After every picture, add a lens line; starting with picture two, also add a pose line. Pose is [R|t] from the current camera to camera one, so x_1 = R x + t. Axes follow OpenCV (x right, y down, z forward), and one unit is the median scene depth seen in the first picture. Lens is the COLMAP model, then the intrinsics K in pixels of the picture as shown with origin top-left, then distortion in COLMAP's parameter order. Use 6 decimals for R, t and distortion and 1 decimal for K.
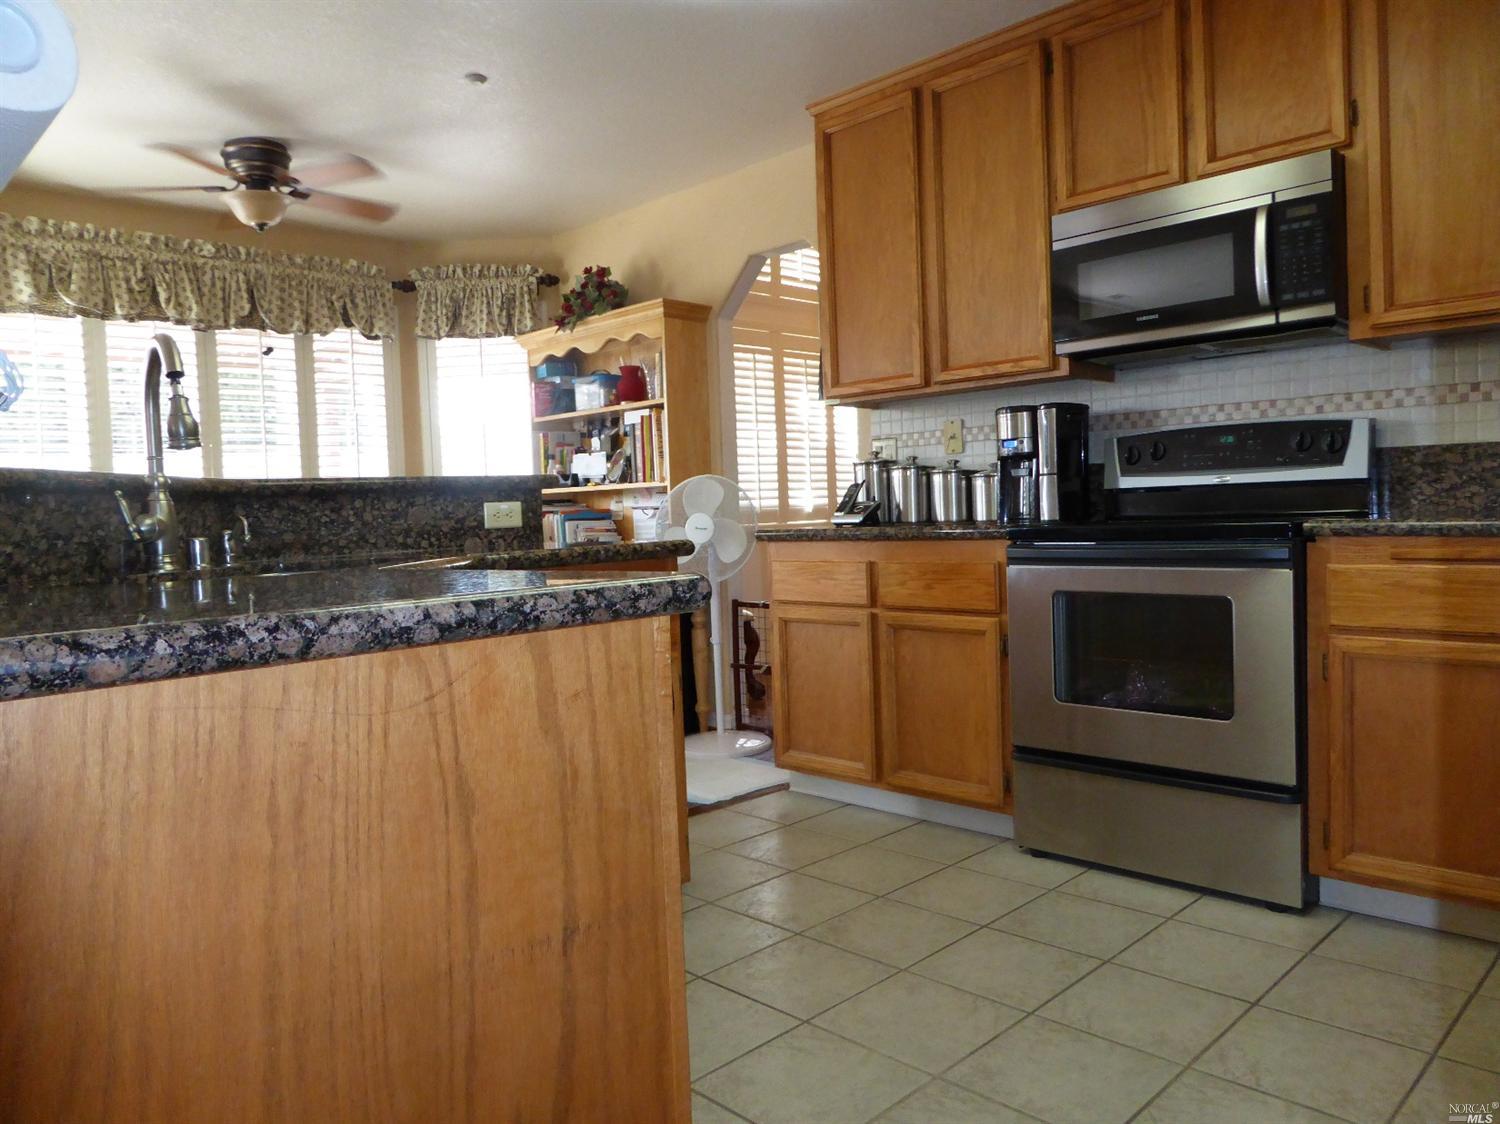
lens RADIAL K [[1059.5, 0, 750.0], [0, 1059.5, 562.0], [0, 0, 1]] dist [-0.050643, 0.031336]
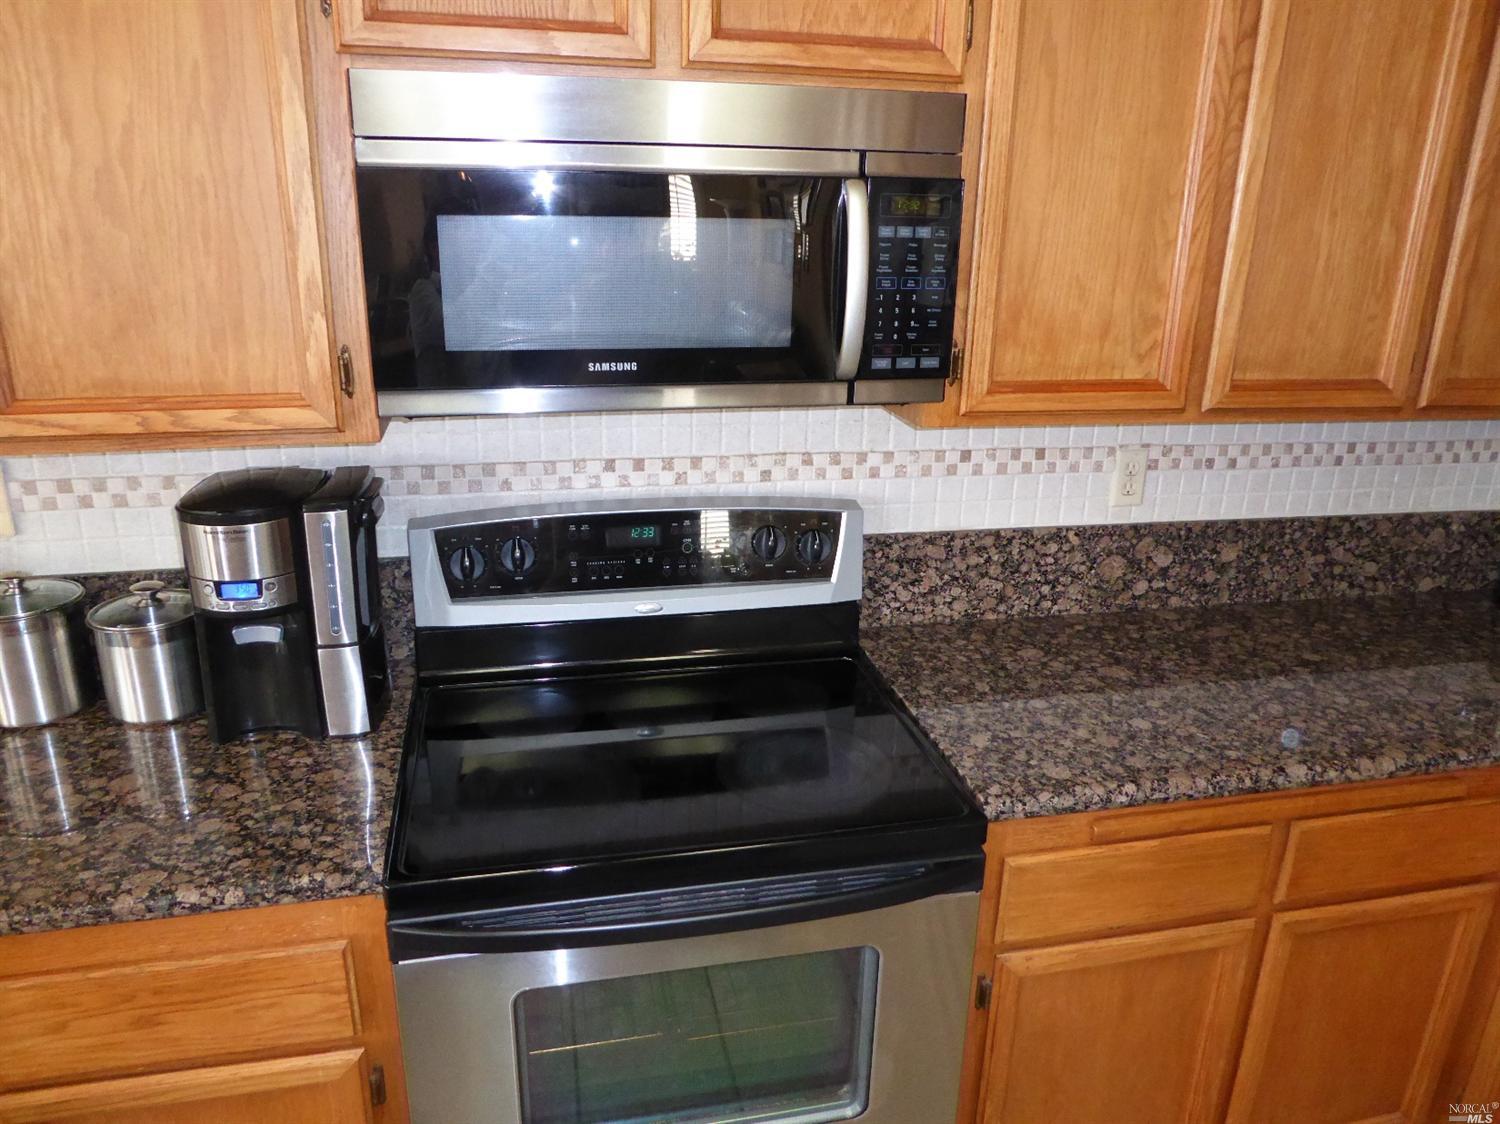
lens RADIAL K [[1091.7, 0, 750.0], [0, 1091.7, 562.0], [0, 0, 1]] dist [-0.002812, -0.001167]
pose [[0.531946, -0.224383, 0.816508, -0.006975], [0.004225, 0.964944, 0.262422, -0.296061], [-0.846768, -0.136145, 0.514246, 0.734697]]
